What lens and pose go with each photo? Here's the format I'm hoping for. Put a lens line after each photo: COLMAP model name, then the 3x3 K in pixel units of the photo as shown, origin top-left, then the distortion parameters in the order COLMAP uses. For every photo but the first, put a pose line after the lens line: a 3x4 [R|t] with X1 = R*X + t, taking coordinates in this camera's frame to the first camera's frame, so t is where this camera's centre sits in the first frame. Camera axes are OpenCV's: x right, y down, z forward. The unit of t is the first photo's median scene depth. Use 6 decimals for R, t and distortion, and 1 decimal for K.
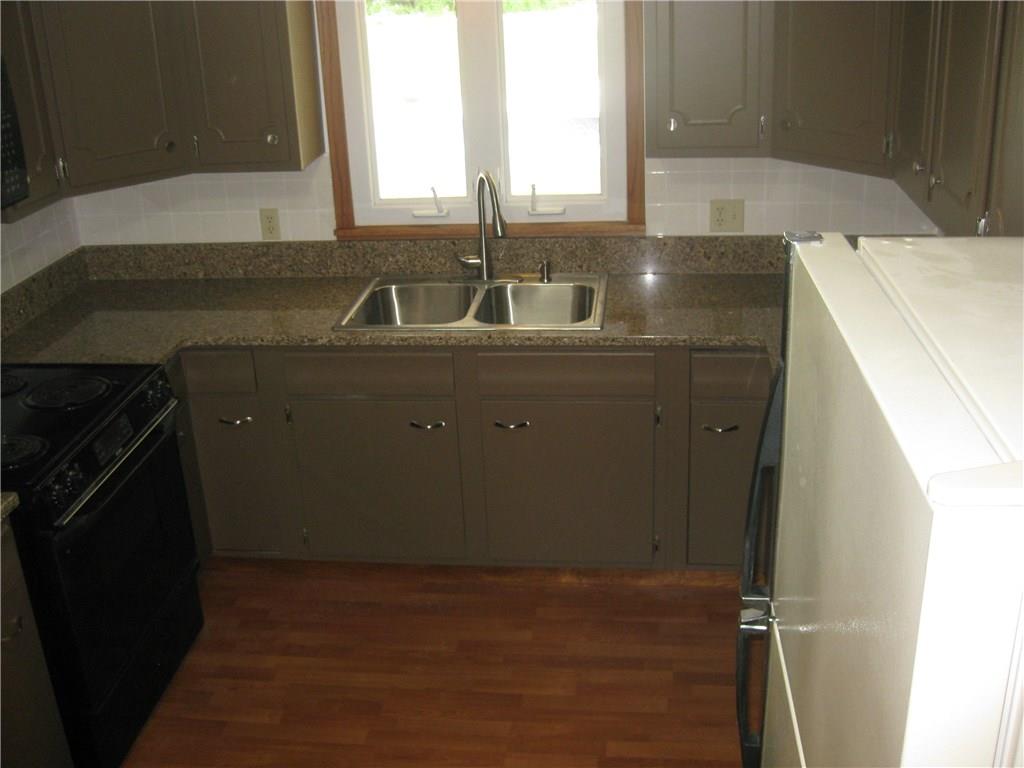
lens RADIAL K [[1119.7, 0, 512.0], [0, 1119.7, 384.0], [0, 0, 1]] dist [-0.174667, 0.122448]
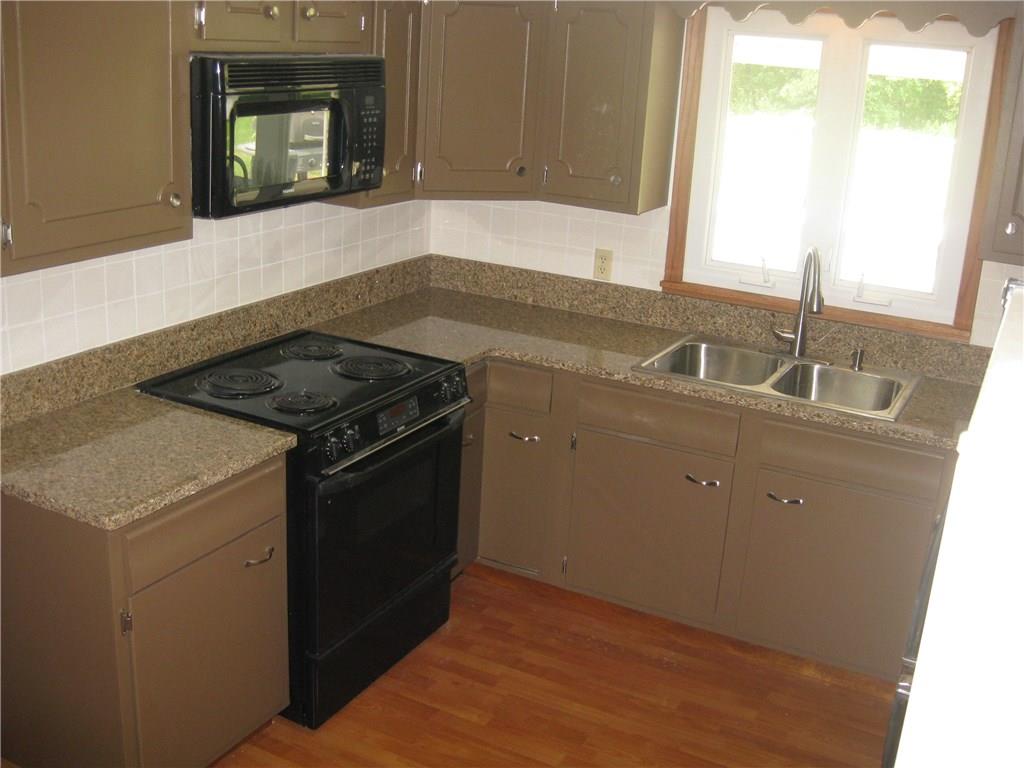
lens RADIAL K [[1119.7, 0, 512.0], [0, 1119.7, 384.0], [0, 0, 1]] dist [-0.174667, 0.122448]
pose [[0.926539, 0.200667, -0.318211, 0.062230], [-0.227124, 0.972685, -0.047936, 0.036415], [0.299900, 0.116688, 0.946807, -0.004722]]
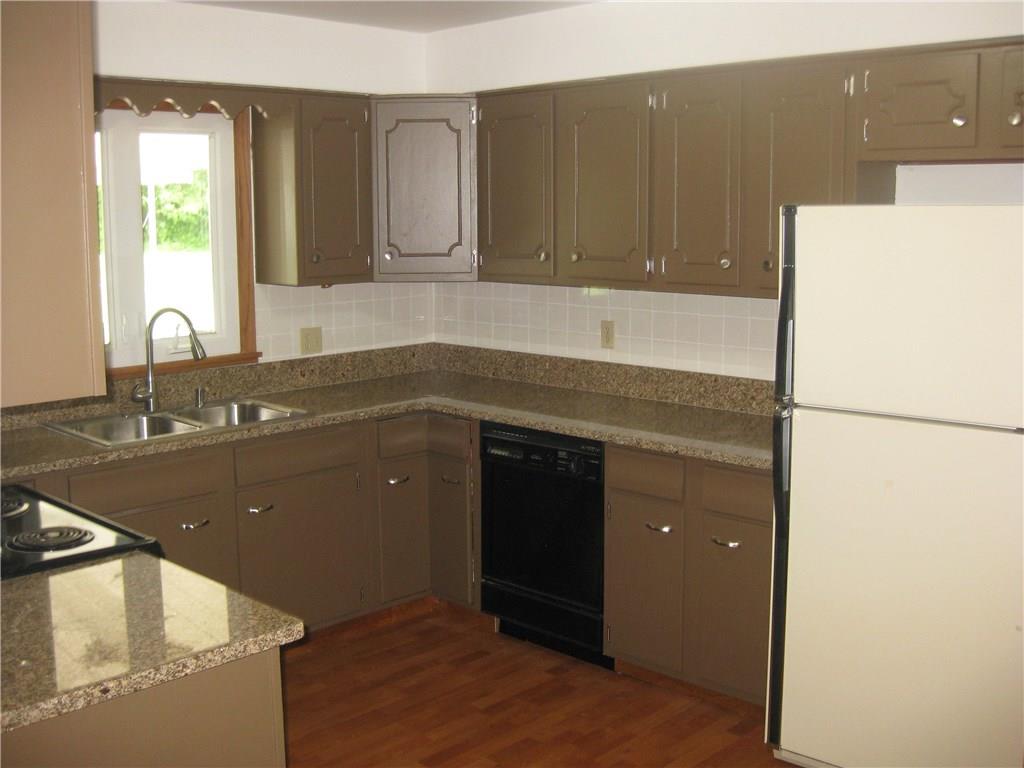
lens RADIAL K [[1119.7, 0, 512.0], [0, 1119.7, 384.0], [0, 0, 1]] dist [-0.174667, 0.122448]
pose [[0.615060, -0.081876, 0.784218, -0.677655], [0.280777, 0.952140, -0.120805, 0.115394], [-0.736794, 0.294492, 0.608612, 0.071269]]
